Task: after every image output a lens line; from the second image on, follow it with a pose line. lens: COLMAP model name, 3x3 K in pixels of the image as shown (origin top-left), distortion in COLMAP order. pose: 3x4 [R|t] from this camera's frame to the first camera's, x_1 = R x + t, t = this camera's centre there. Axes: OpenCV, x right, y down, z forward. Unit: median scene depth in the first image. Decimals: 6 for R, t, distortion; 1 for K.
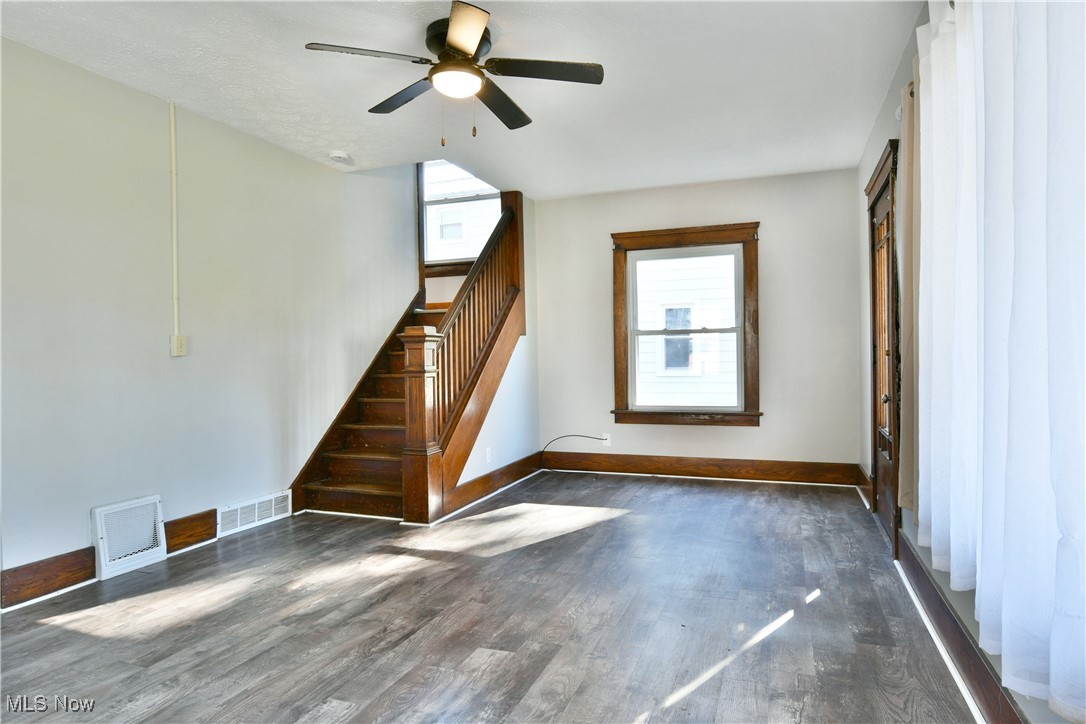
lens RADIAL K [[651.2, 0, 525.6], [0, 651.2, 360.8], [0, 0, 1]] dist [-0.010263, -0.005029]
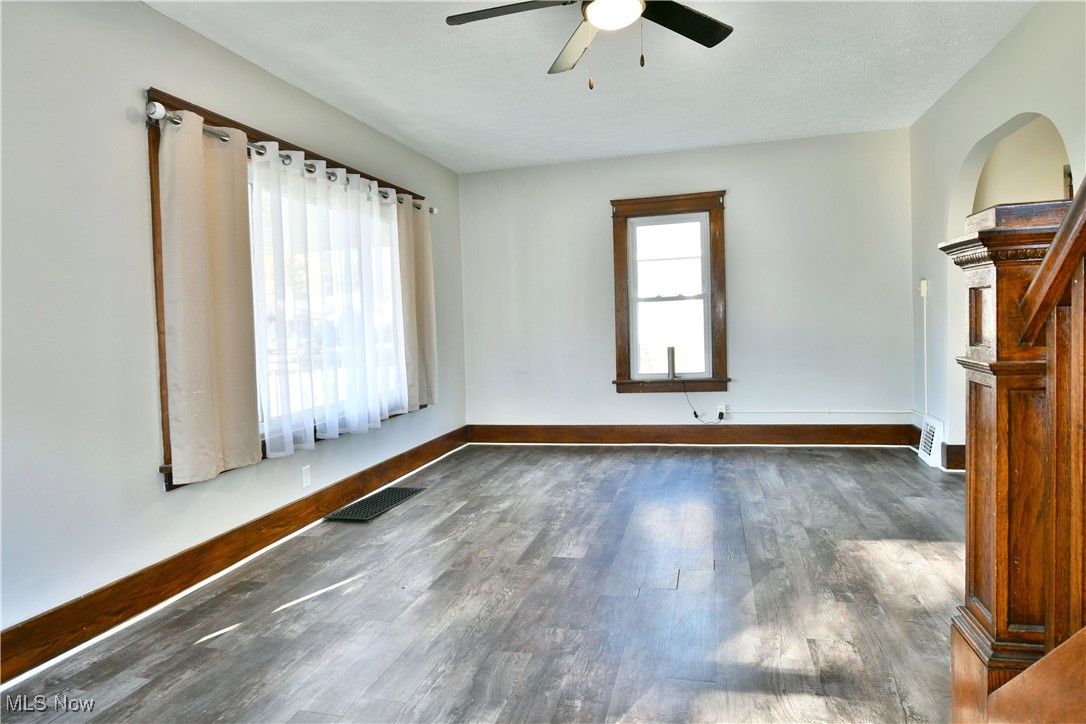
lens RADIAL K [[676.5, 0, 510.2], [0, 676.5, 354.1], [0, 0, 1]] dist [-0.013341, -0.000818]
pose [[-0.995275, 0.061129, -0.075432, 0.111624], [0.057014, 0.996827, 0.055552, -0.020304], [0.078588, 0.050988, -0.995602, 1.811457]]
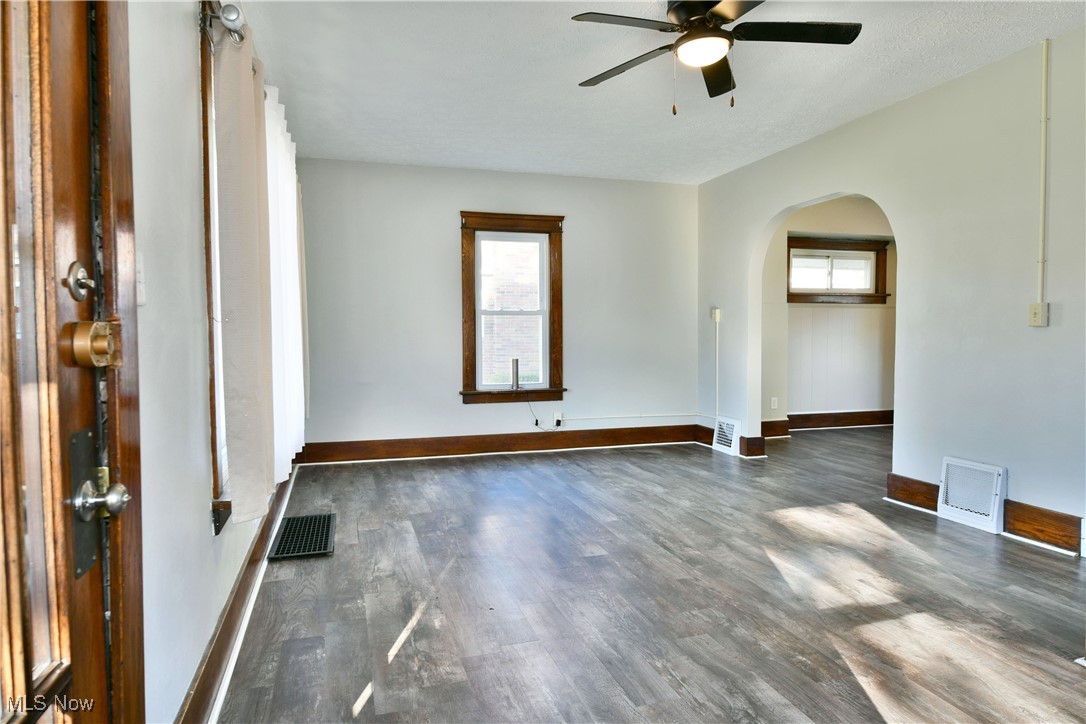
lens RADIAL K [[684.0, 0, 536.6], [0, 684.0, 374.0], [0, 0, 1]] dist [-0.014661, -0.003035]
pose [[-0.793190, 0.054090, -0.606567, 0.687286], [0.008642, 0.996947, 0.077601, -0.020689], [0.608913, 0.056310, -0.791236, 1.589693]]
